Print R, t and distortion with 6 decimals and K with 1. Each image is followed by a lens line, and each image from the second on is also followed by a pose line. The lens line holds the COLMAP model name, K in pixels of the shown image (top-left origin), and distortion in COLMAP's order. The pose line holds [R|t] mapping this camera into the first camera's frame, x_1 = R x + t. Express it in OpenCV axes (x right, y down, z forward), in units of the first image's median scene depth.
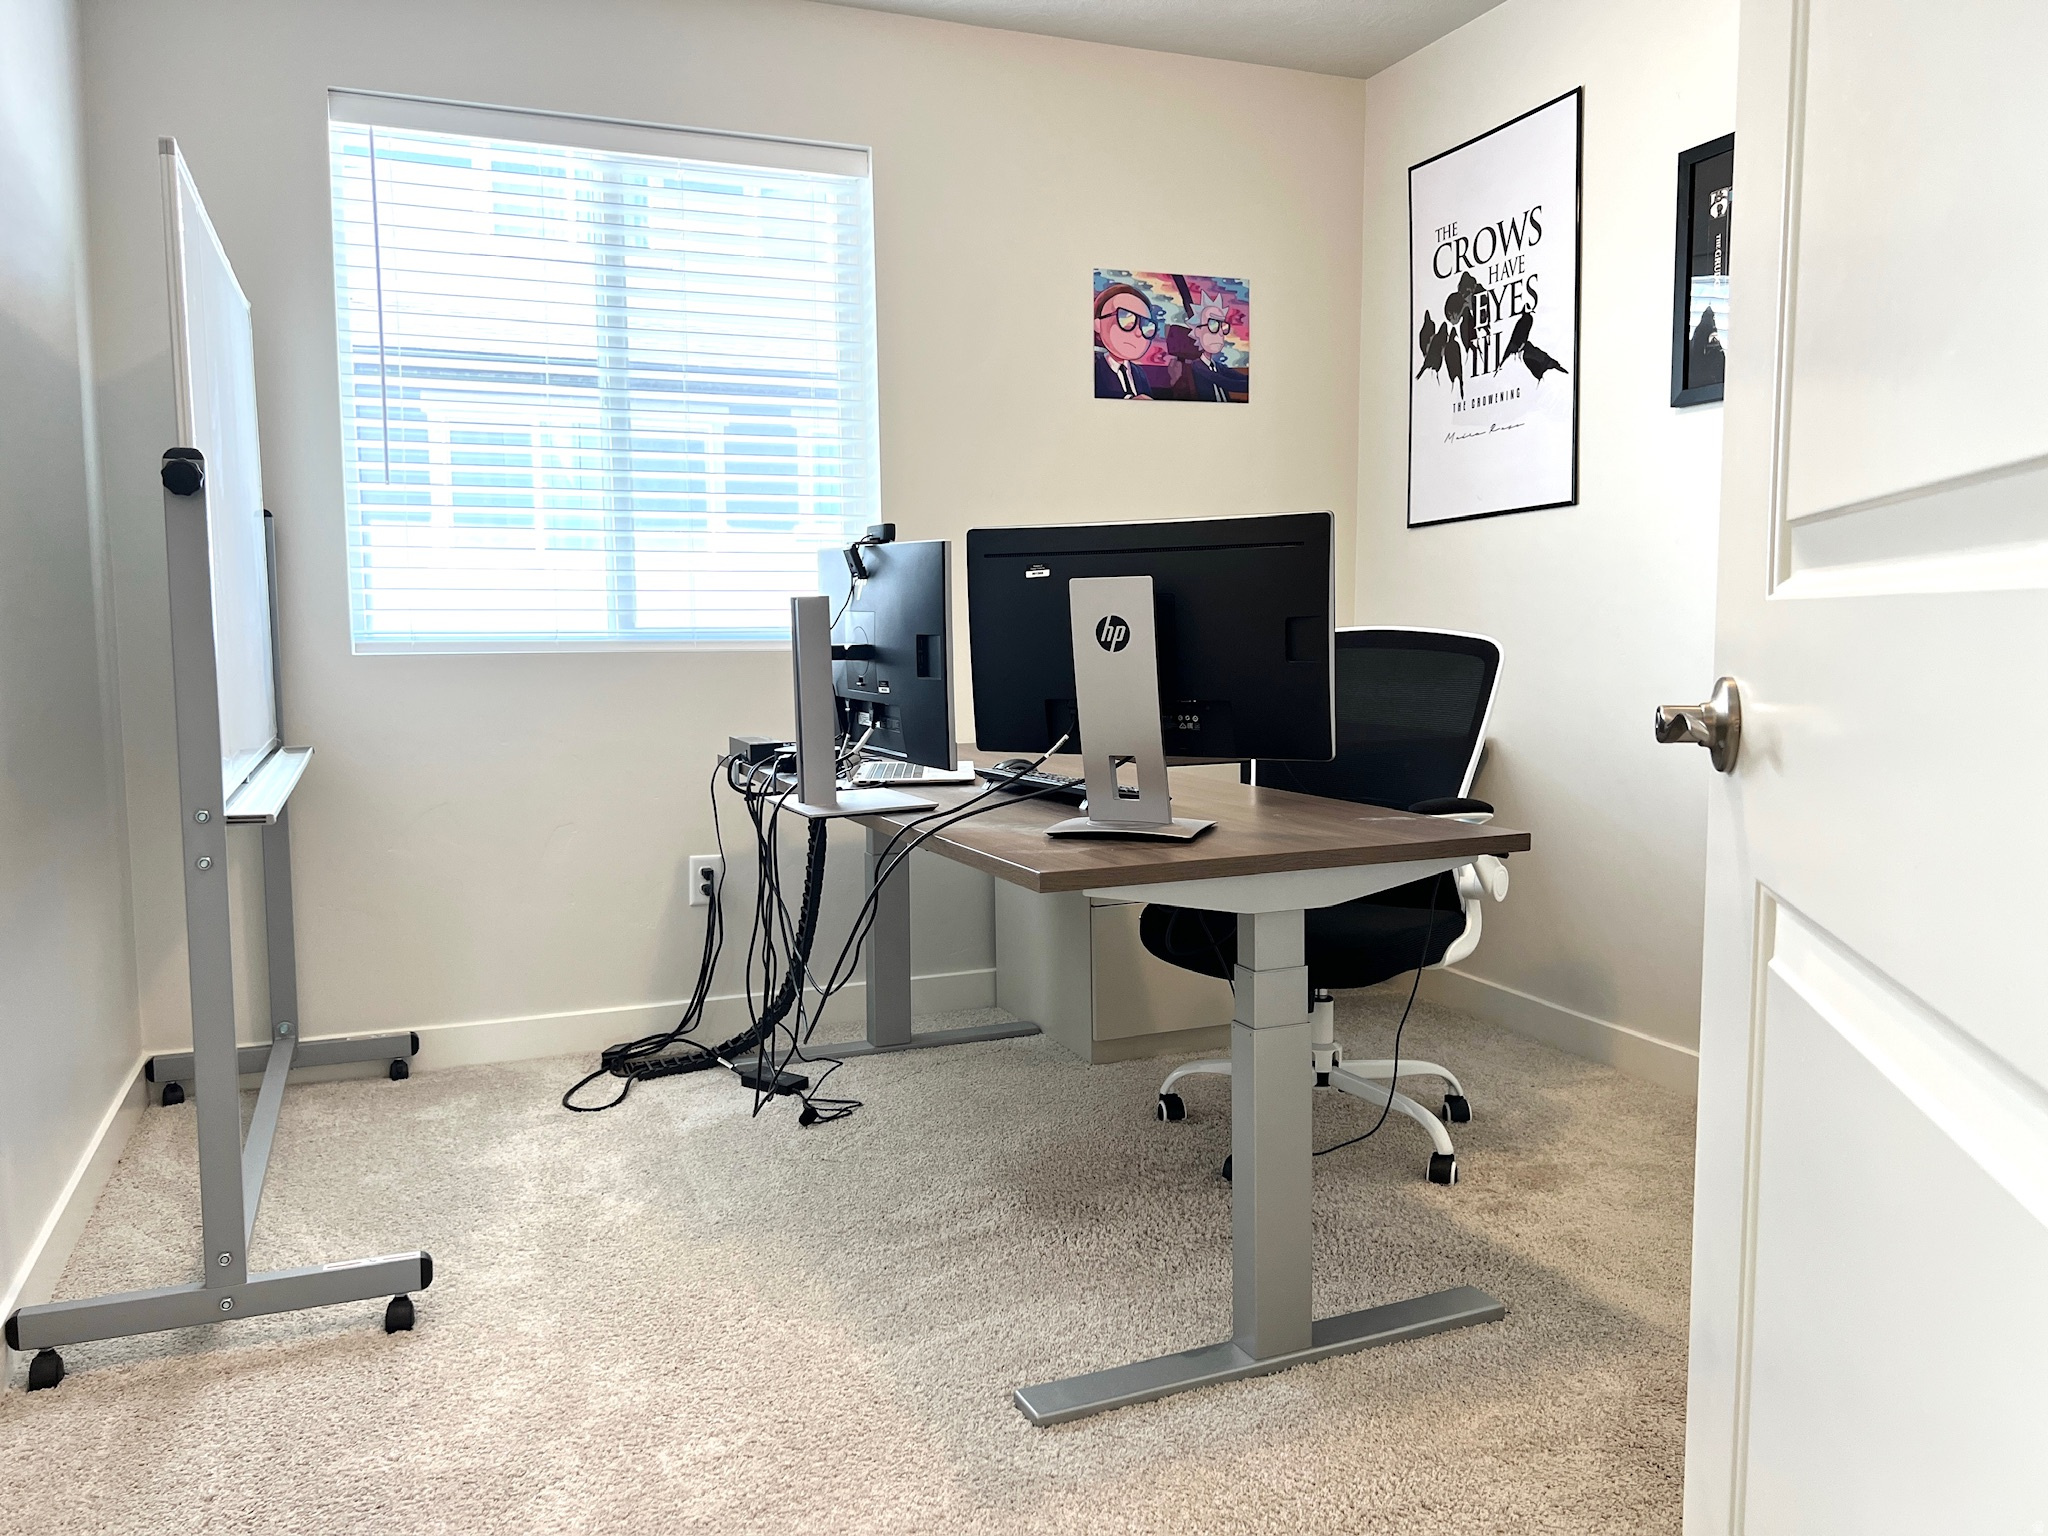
lens RADIAL K [[1545.4, 0, 1023.6], [0, 1545.4, 767.5], [0, 0, 1]] dist [0.047199, -0.001377]
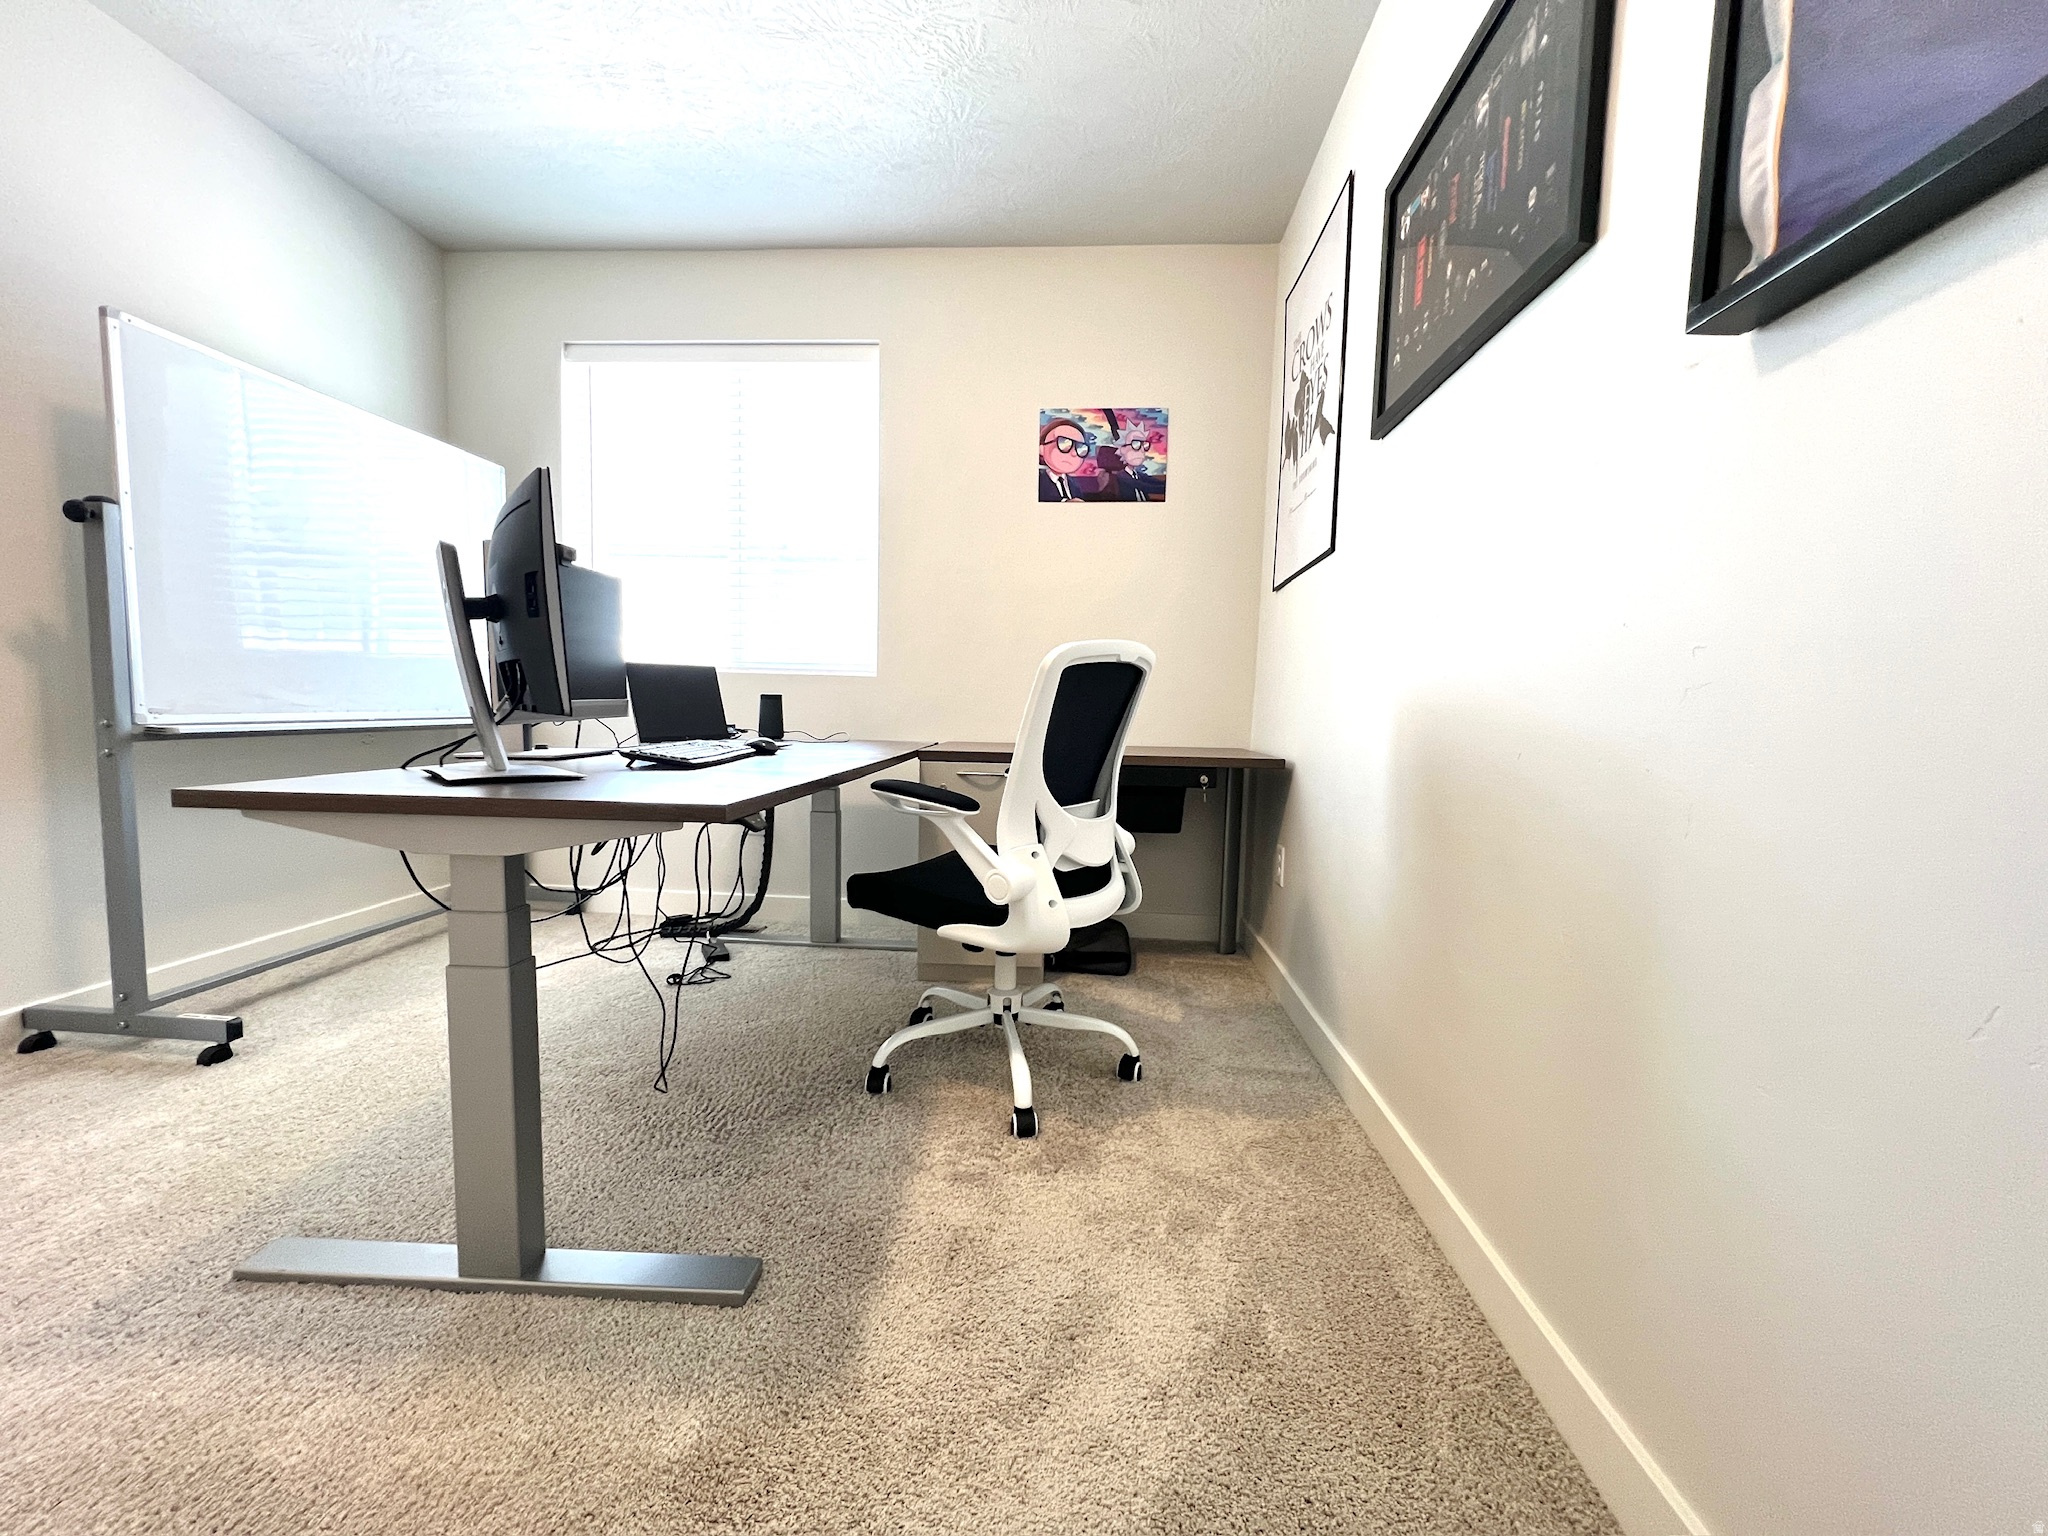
lens RADIAL K [[822.6, 0, 1029.1], [0, 822.6, 775.2], [0, 0, 1]] dist [0.000533, 0.000199]
pose [[0.900767, 0.068414, -0.428881, 0.372513], [-0.075886, 0.997116, -0.000324, 0.006679], [0.427622, 0.032838, 0.903361, 0.338818]]
